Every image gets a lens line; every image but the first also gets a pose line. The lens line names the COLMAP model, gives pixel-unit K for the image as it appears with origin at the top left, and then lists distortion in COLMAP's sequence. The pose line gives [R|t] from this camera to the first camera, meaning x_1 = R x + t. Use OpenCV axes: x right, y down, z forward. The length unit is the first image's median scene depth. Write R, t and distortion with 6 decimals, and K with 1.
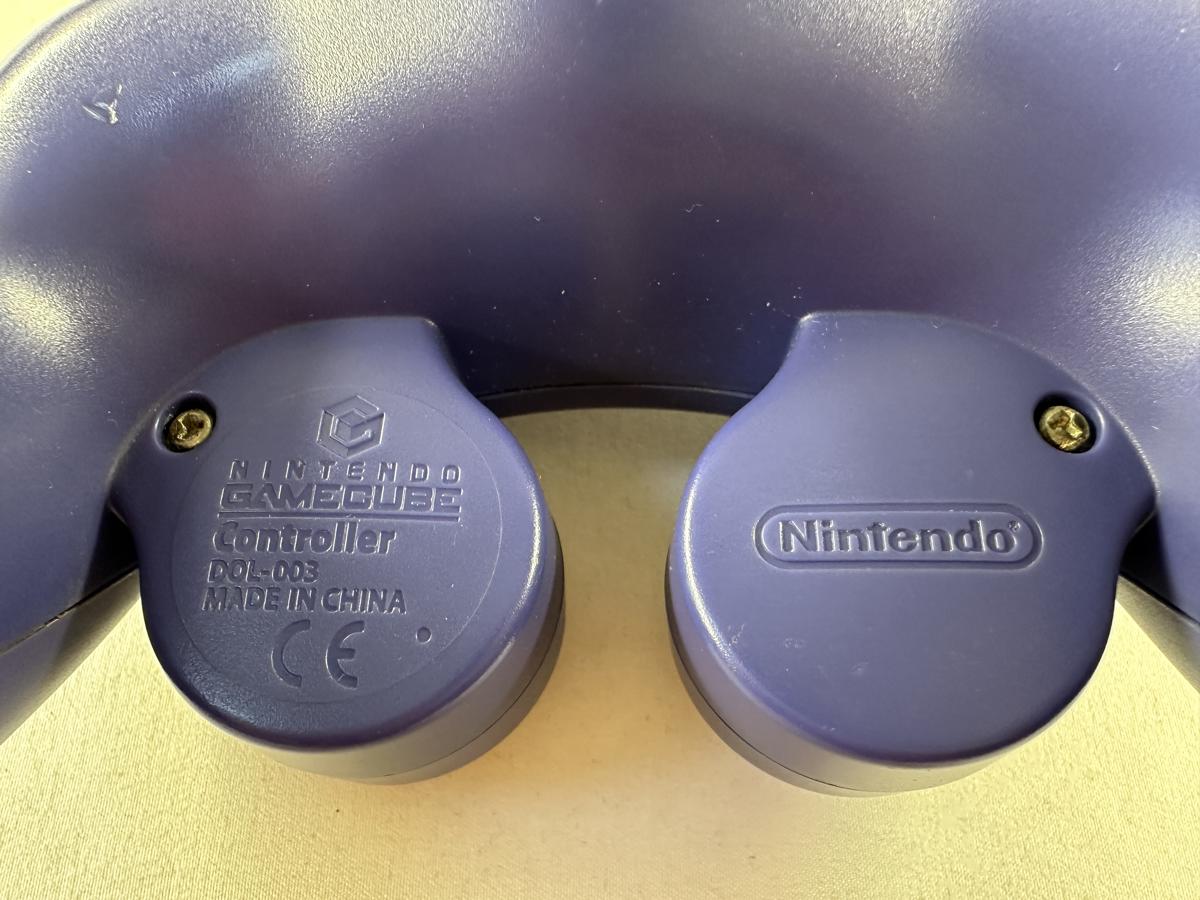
lens RADIAL K [[855.7, 0, 592.4], [0, 855.7, 445.4], [0, 0, 1]] dist [0.012838, -0.032749]
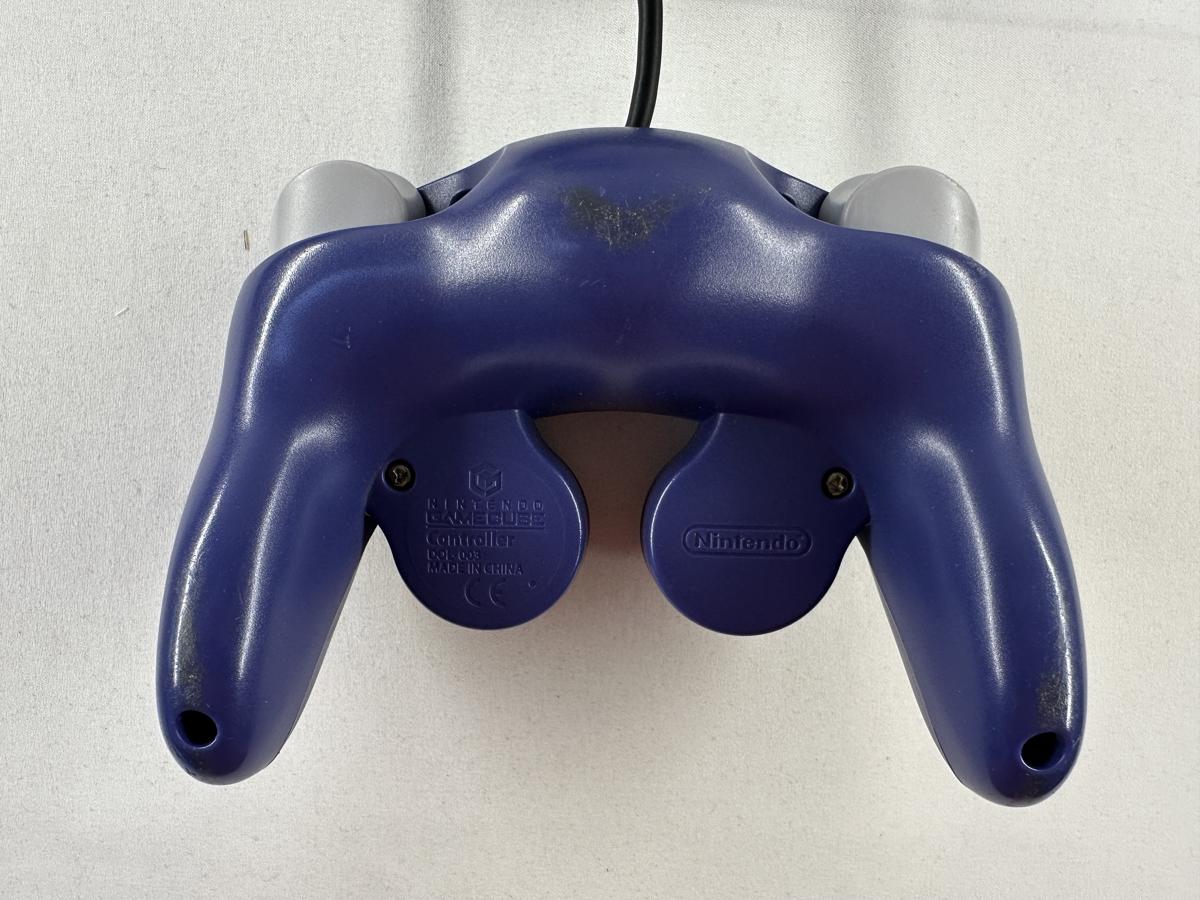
lens RADIAL K [[855.7, 0, 603.4], [0, 855.7, 453.7], [0, 0, 1]] dist [0.012838, -0.032749]
pose [[0.998792, -0.007098, 0.048631, -0.113288], [-0.017779, 0.870315, 0.492175, -1.132374], [-0.045818, -0.492445, 0.869137, -0.756783]]
